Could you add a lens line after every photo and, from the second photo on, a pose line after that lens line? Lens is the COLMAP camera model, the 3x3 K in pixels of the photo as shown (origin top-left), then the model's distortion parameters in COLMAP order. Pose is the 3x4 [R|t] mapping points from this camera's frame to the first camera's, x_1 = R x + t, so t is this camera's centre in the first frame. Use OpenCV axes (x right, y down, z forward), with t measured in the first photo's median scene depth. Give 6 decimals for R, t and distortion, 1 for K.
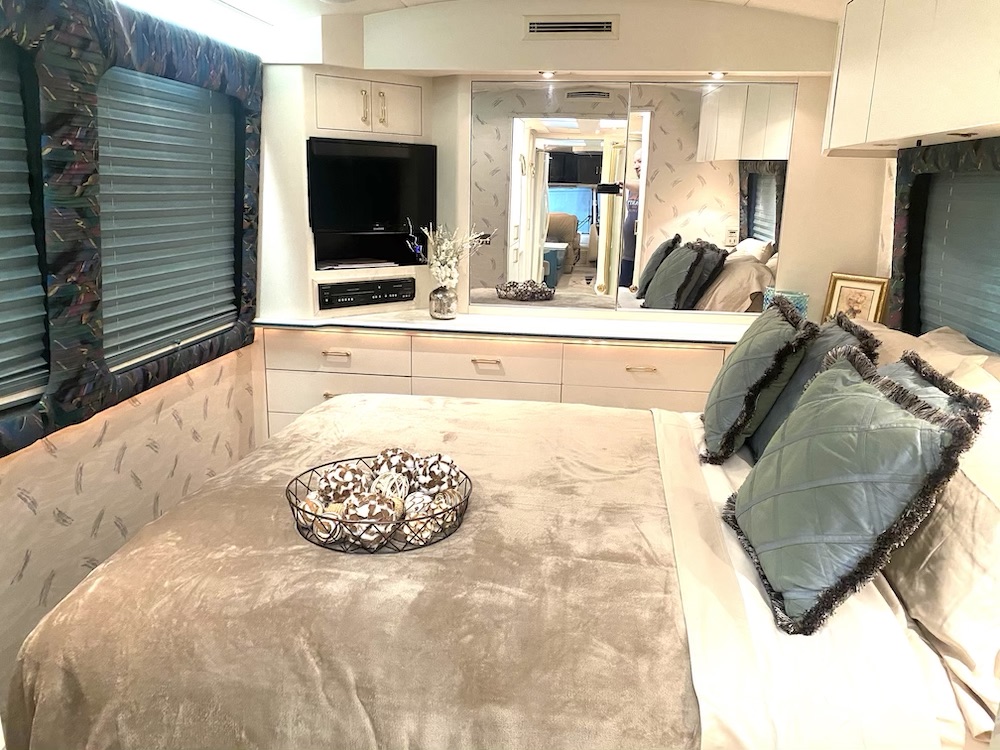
lens RADIAL K [[766.5, 0, 497.1], [0, 766.5, 372.3], [0, 0, 1]] dist [0.002203, 0.003077]
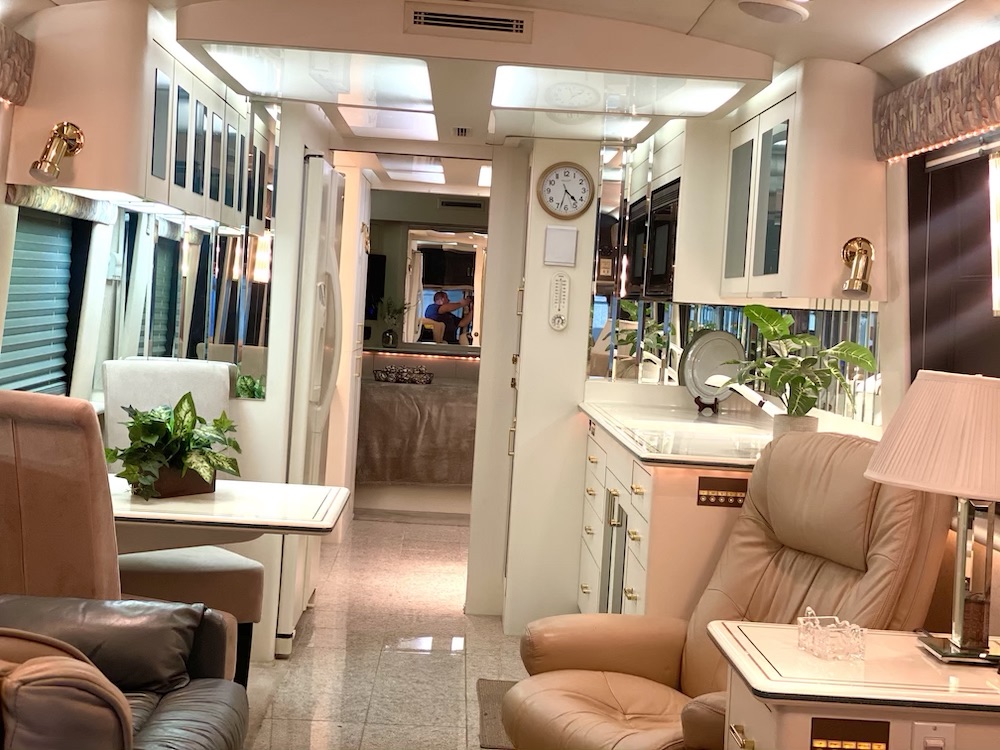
lens RADIAL K [[1481.2, 0, 497.2], [0, 1481.2, 361.9], [0, 0, 1]] dist [0.154249, -0.077346]
pose [[0.988036, 0.031241, 0.151027, -0.586244], [-0.001532, 0.981208, -0.192946, 1.077665], [-0.154217, 0.190406, 0.969517, -4.113950]]
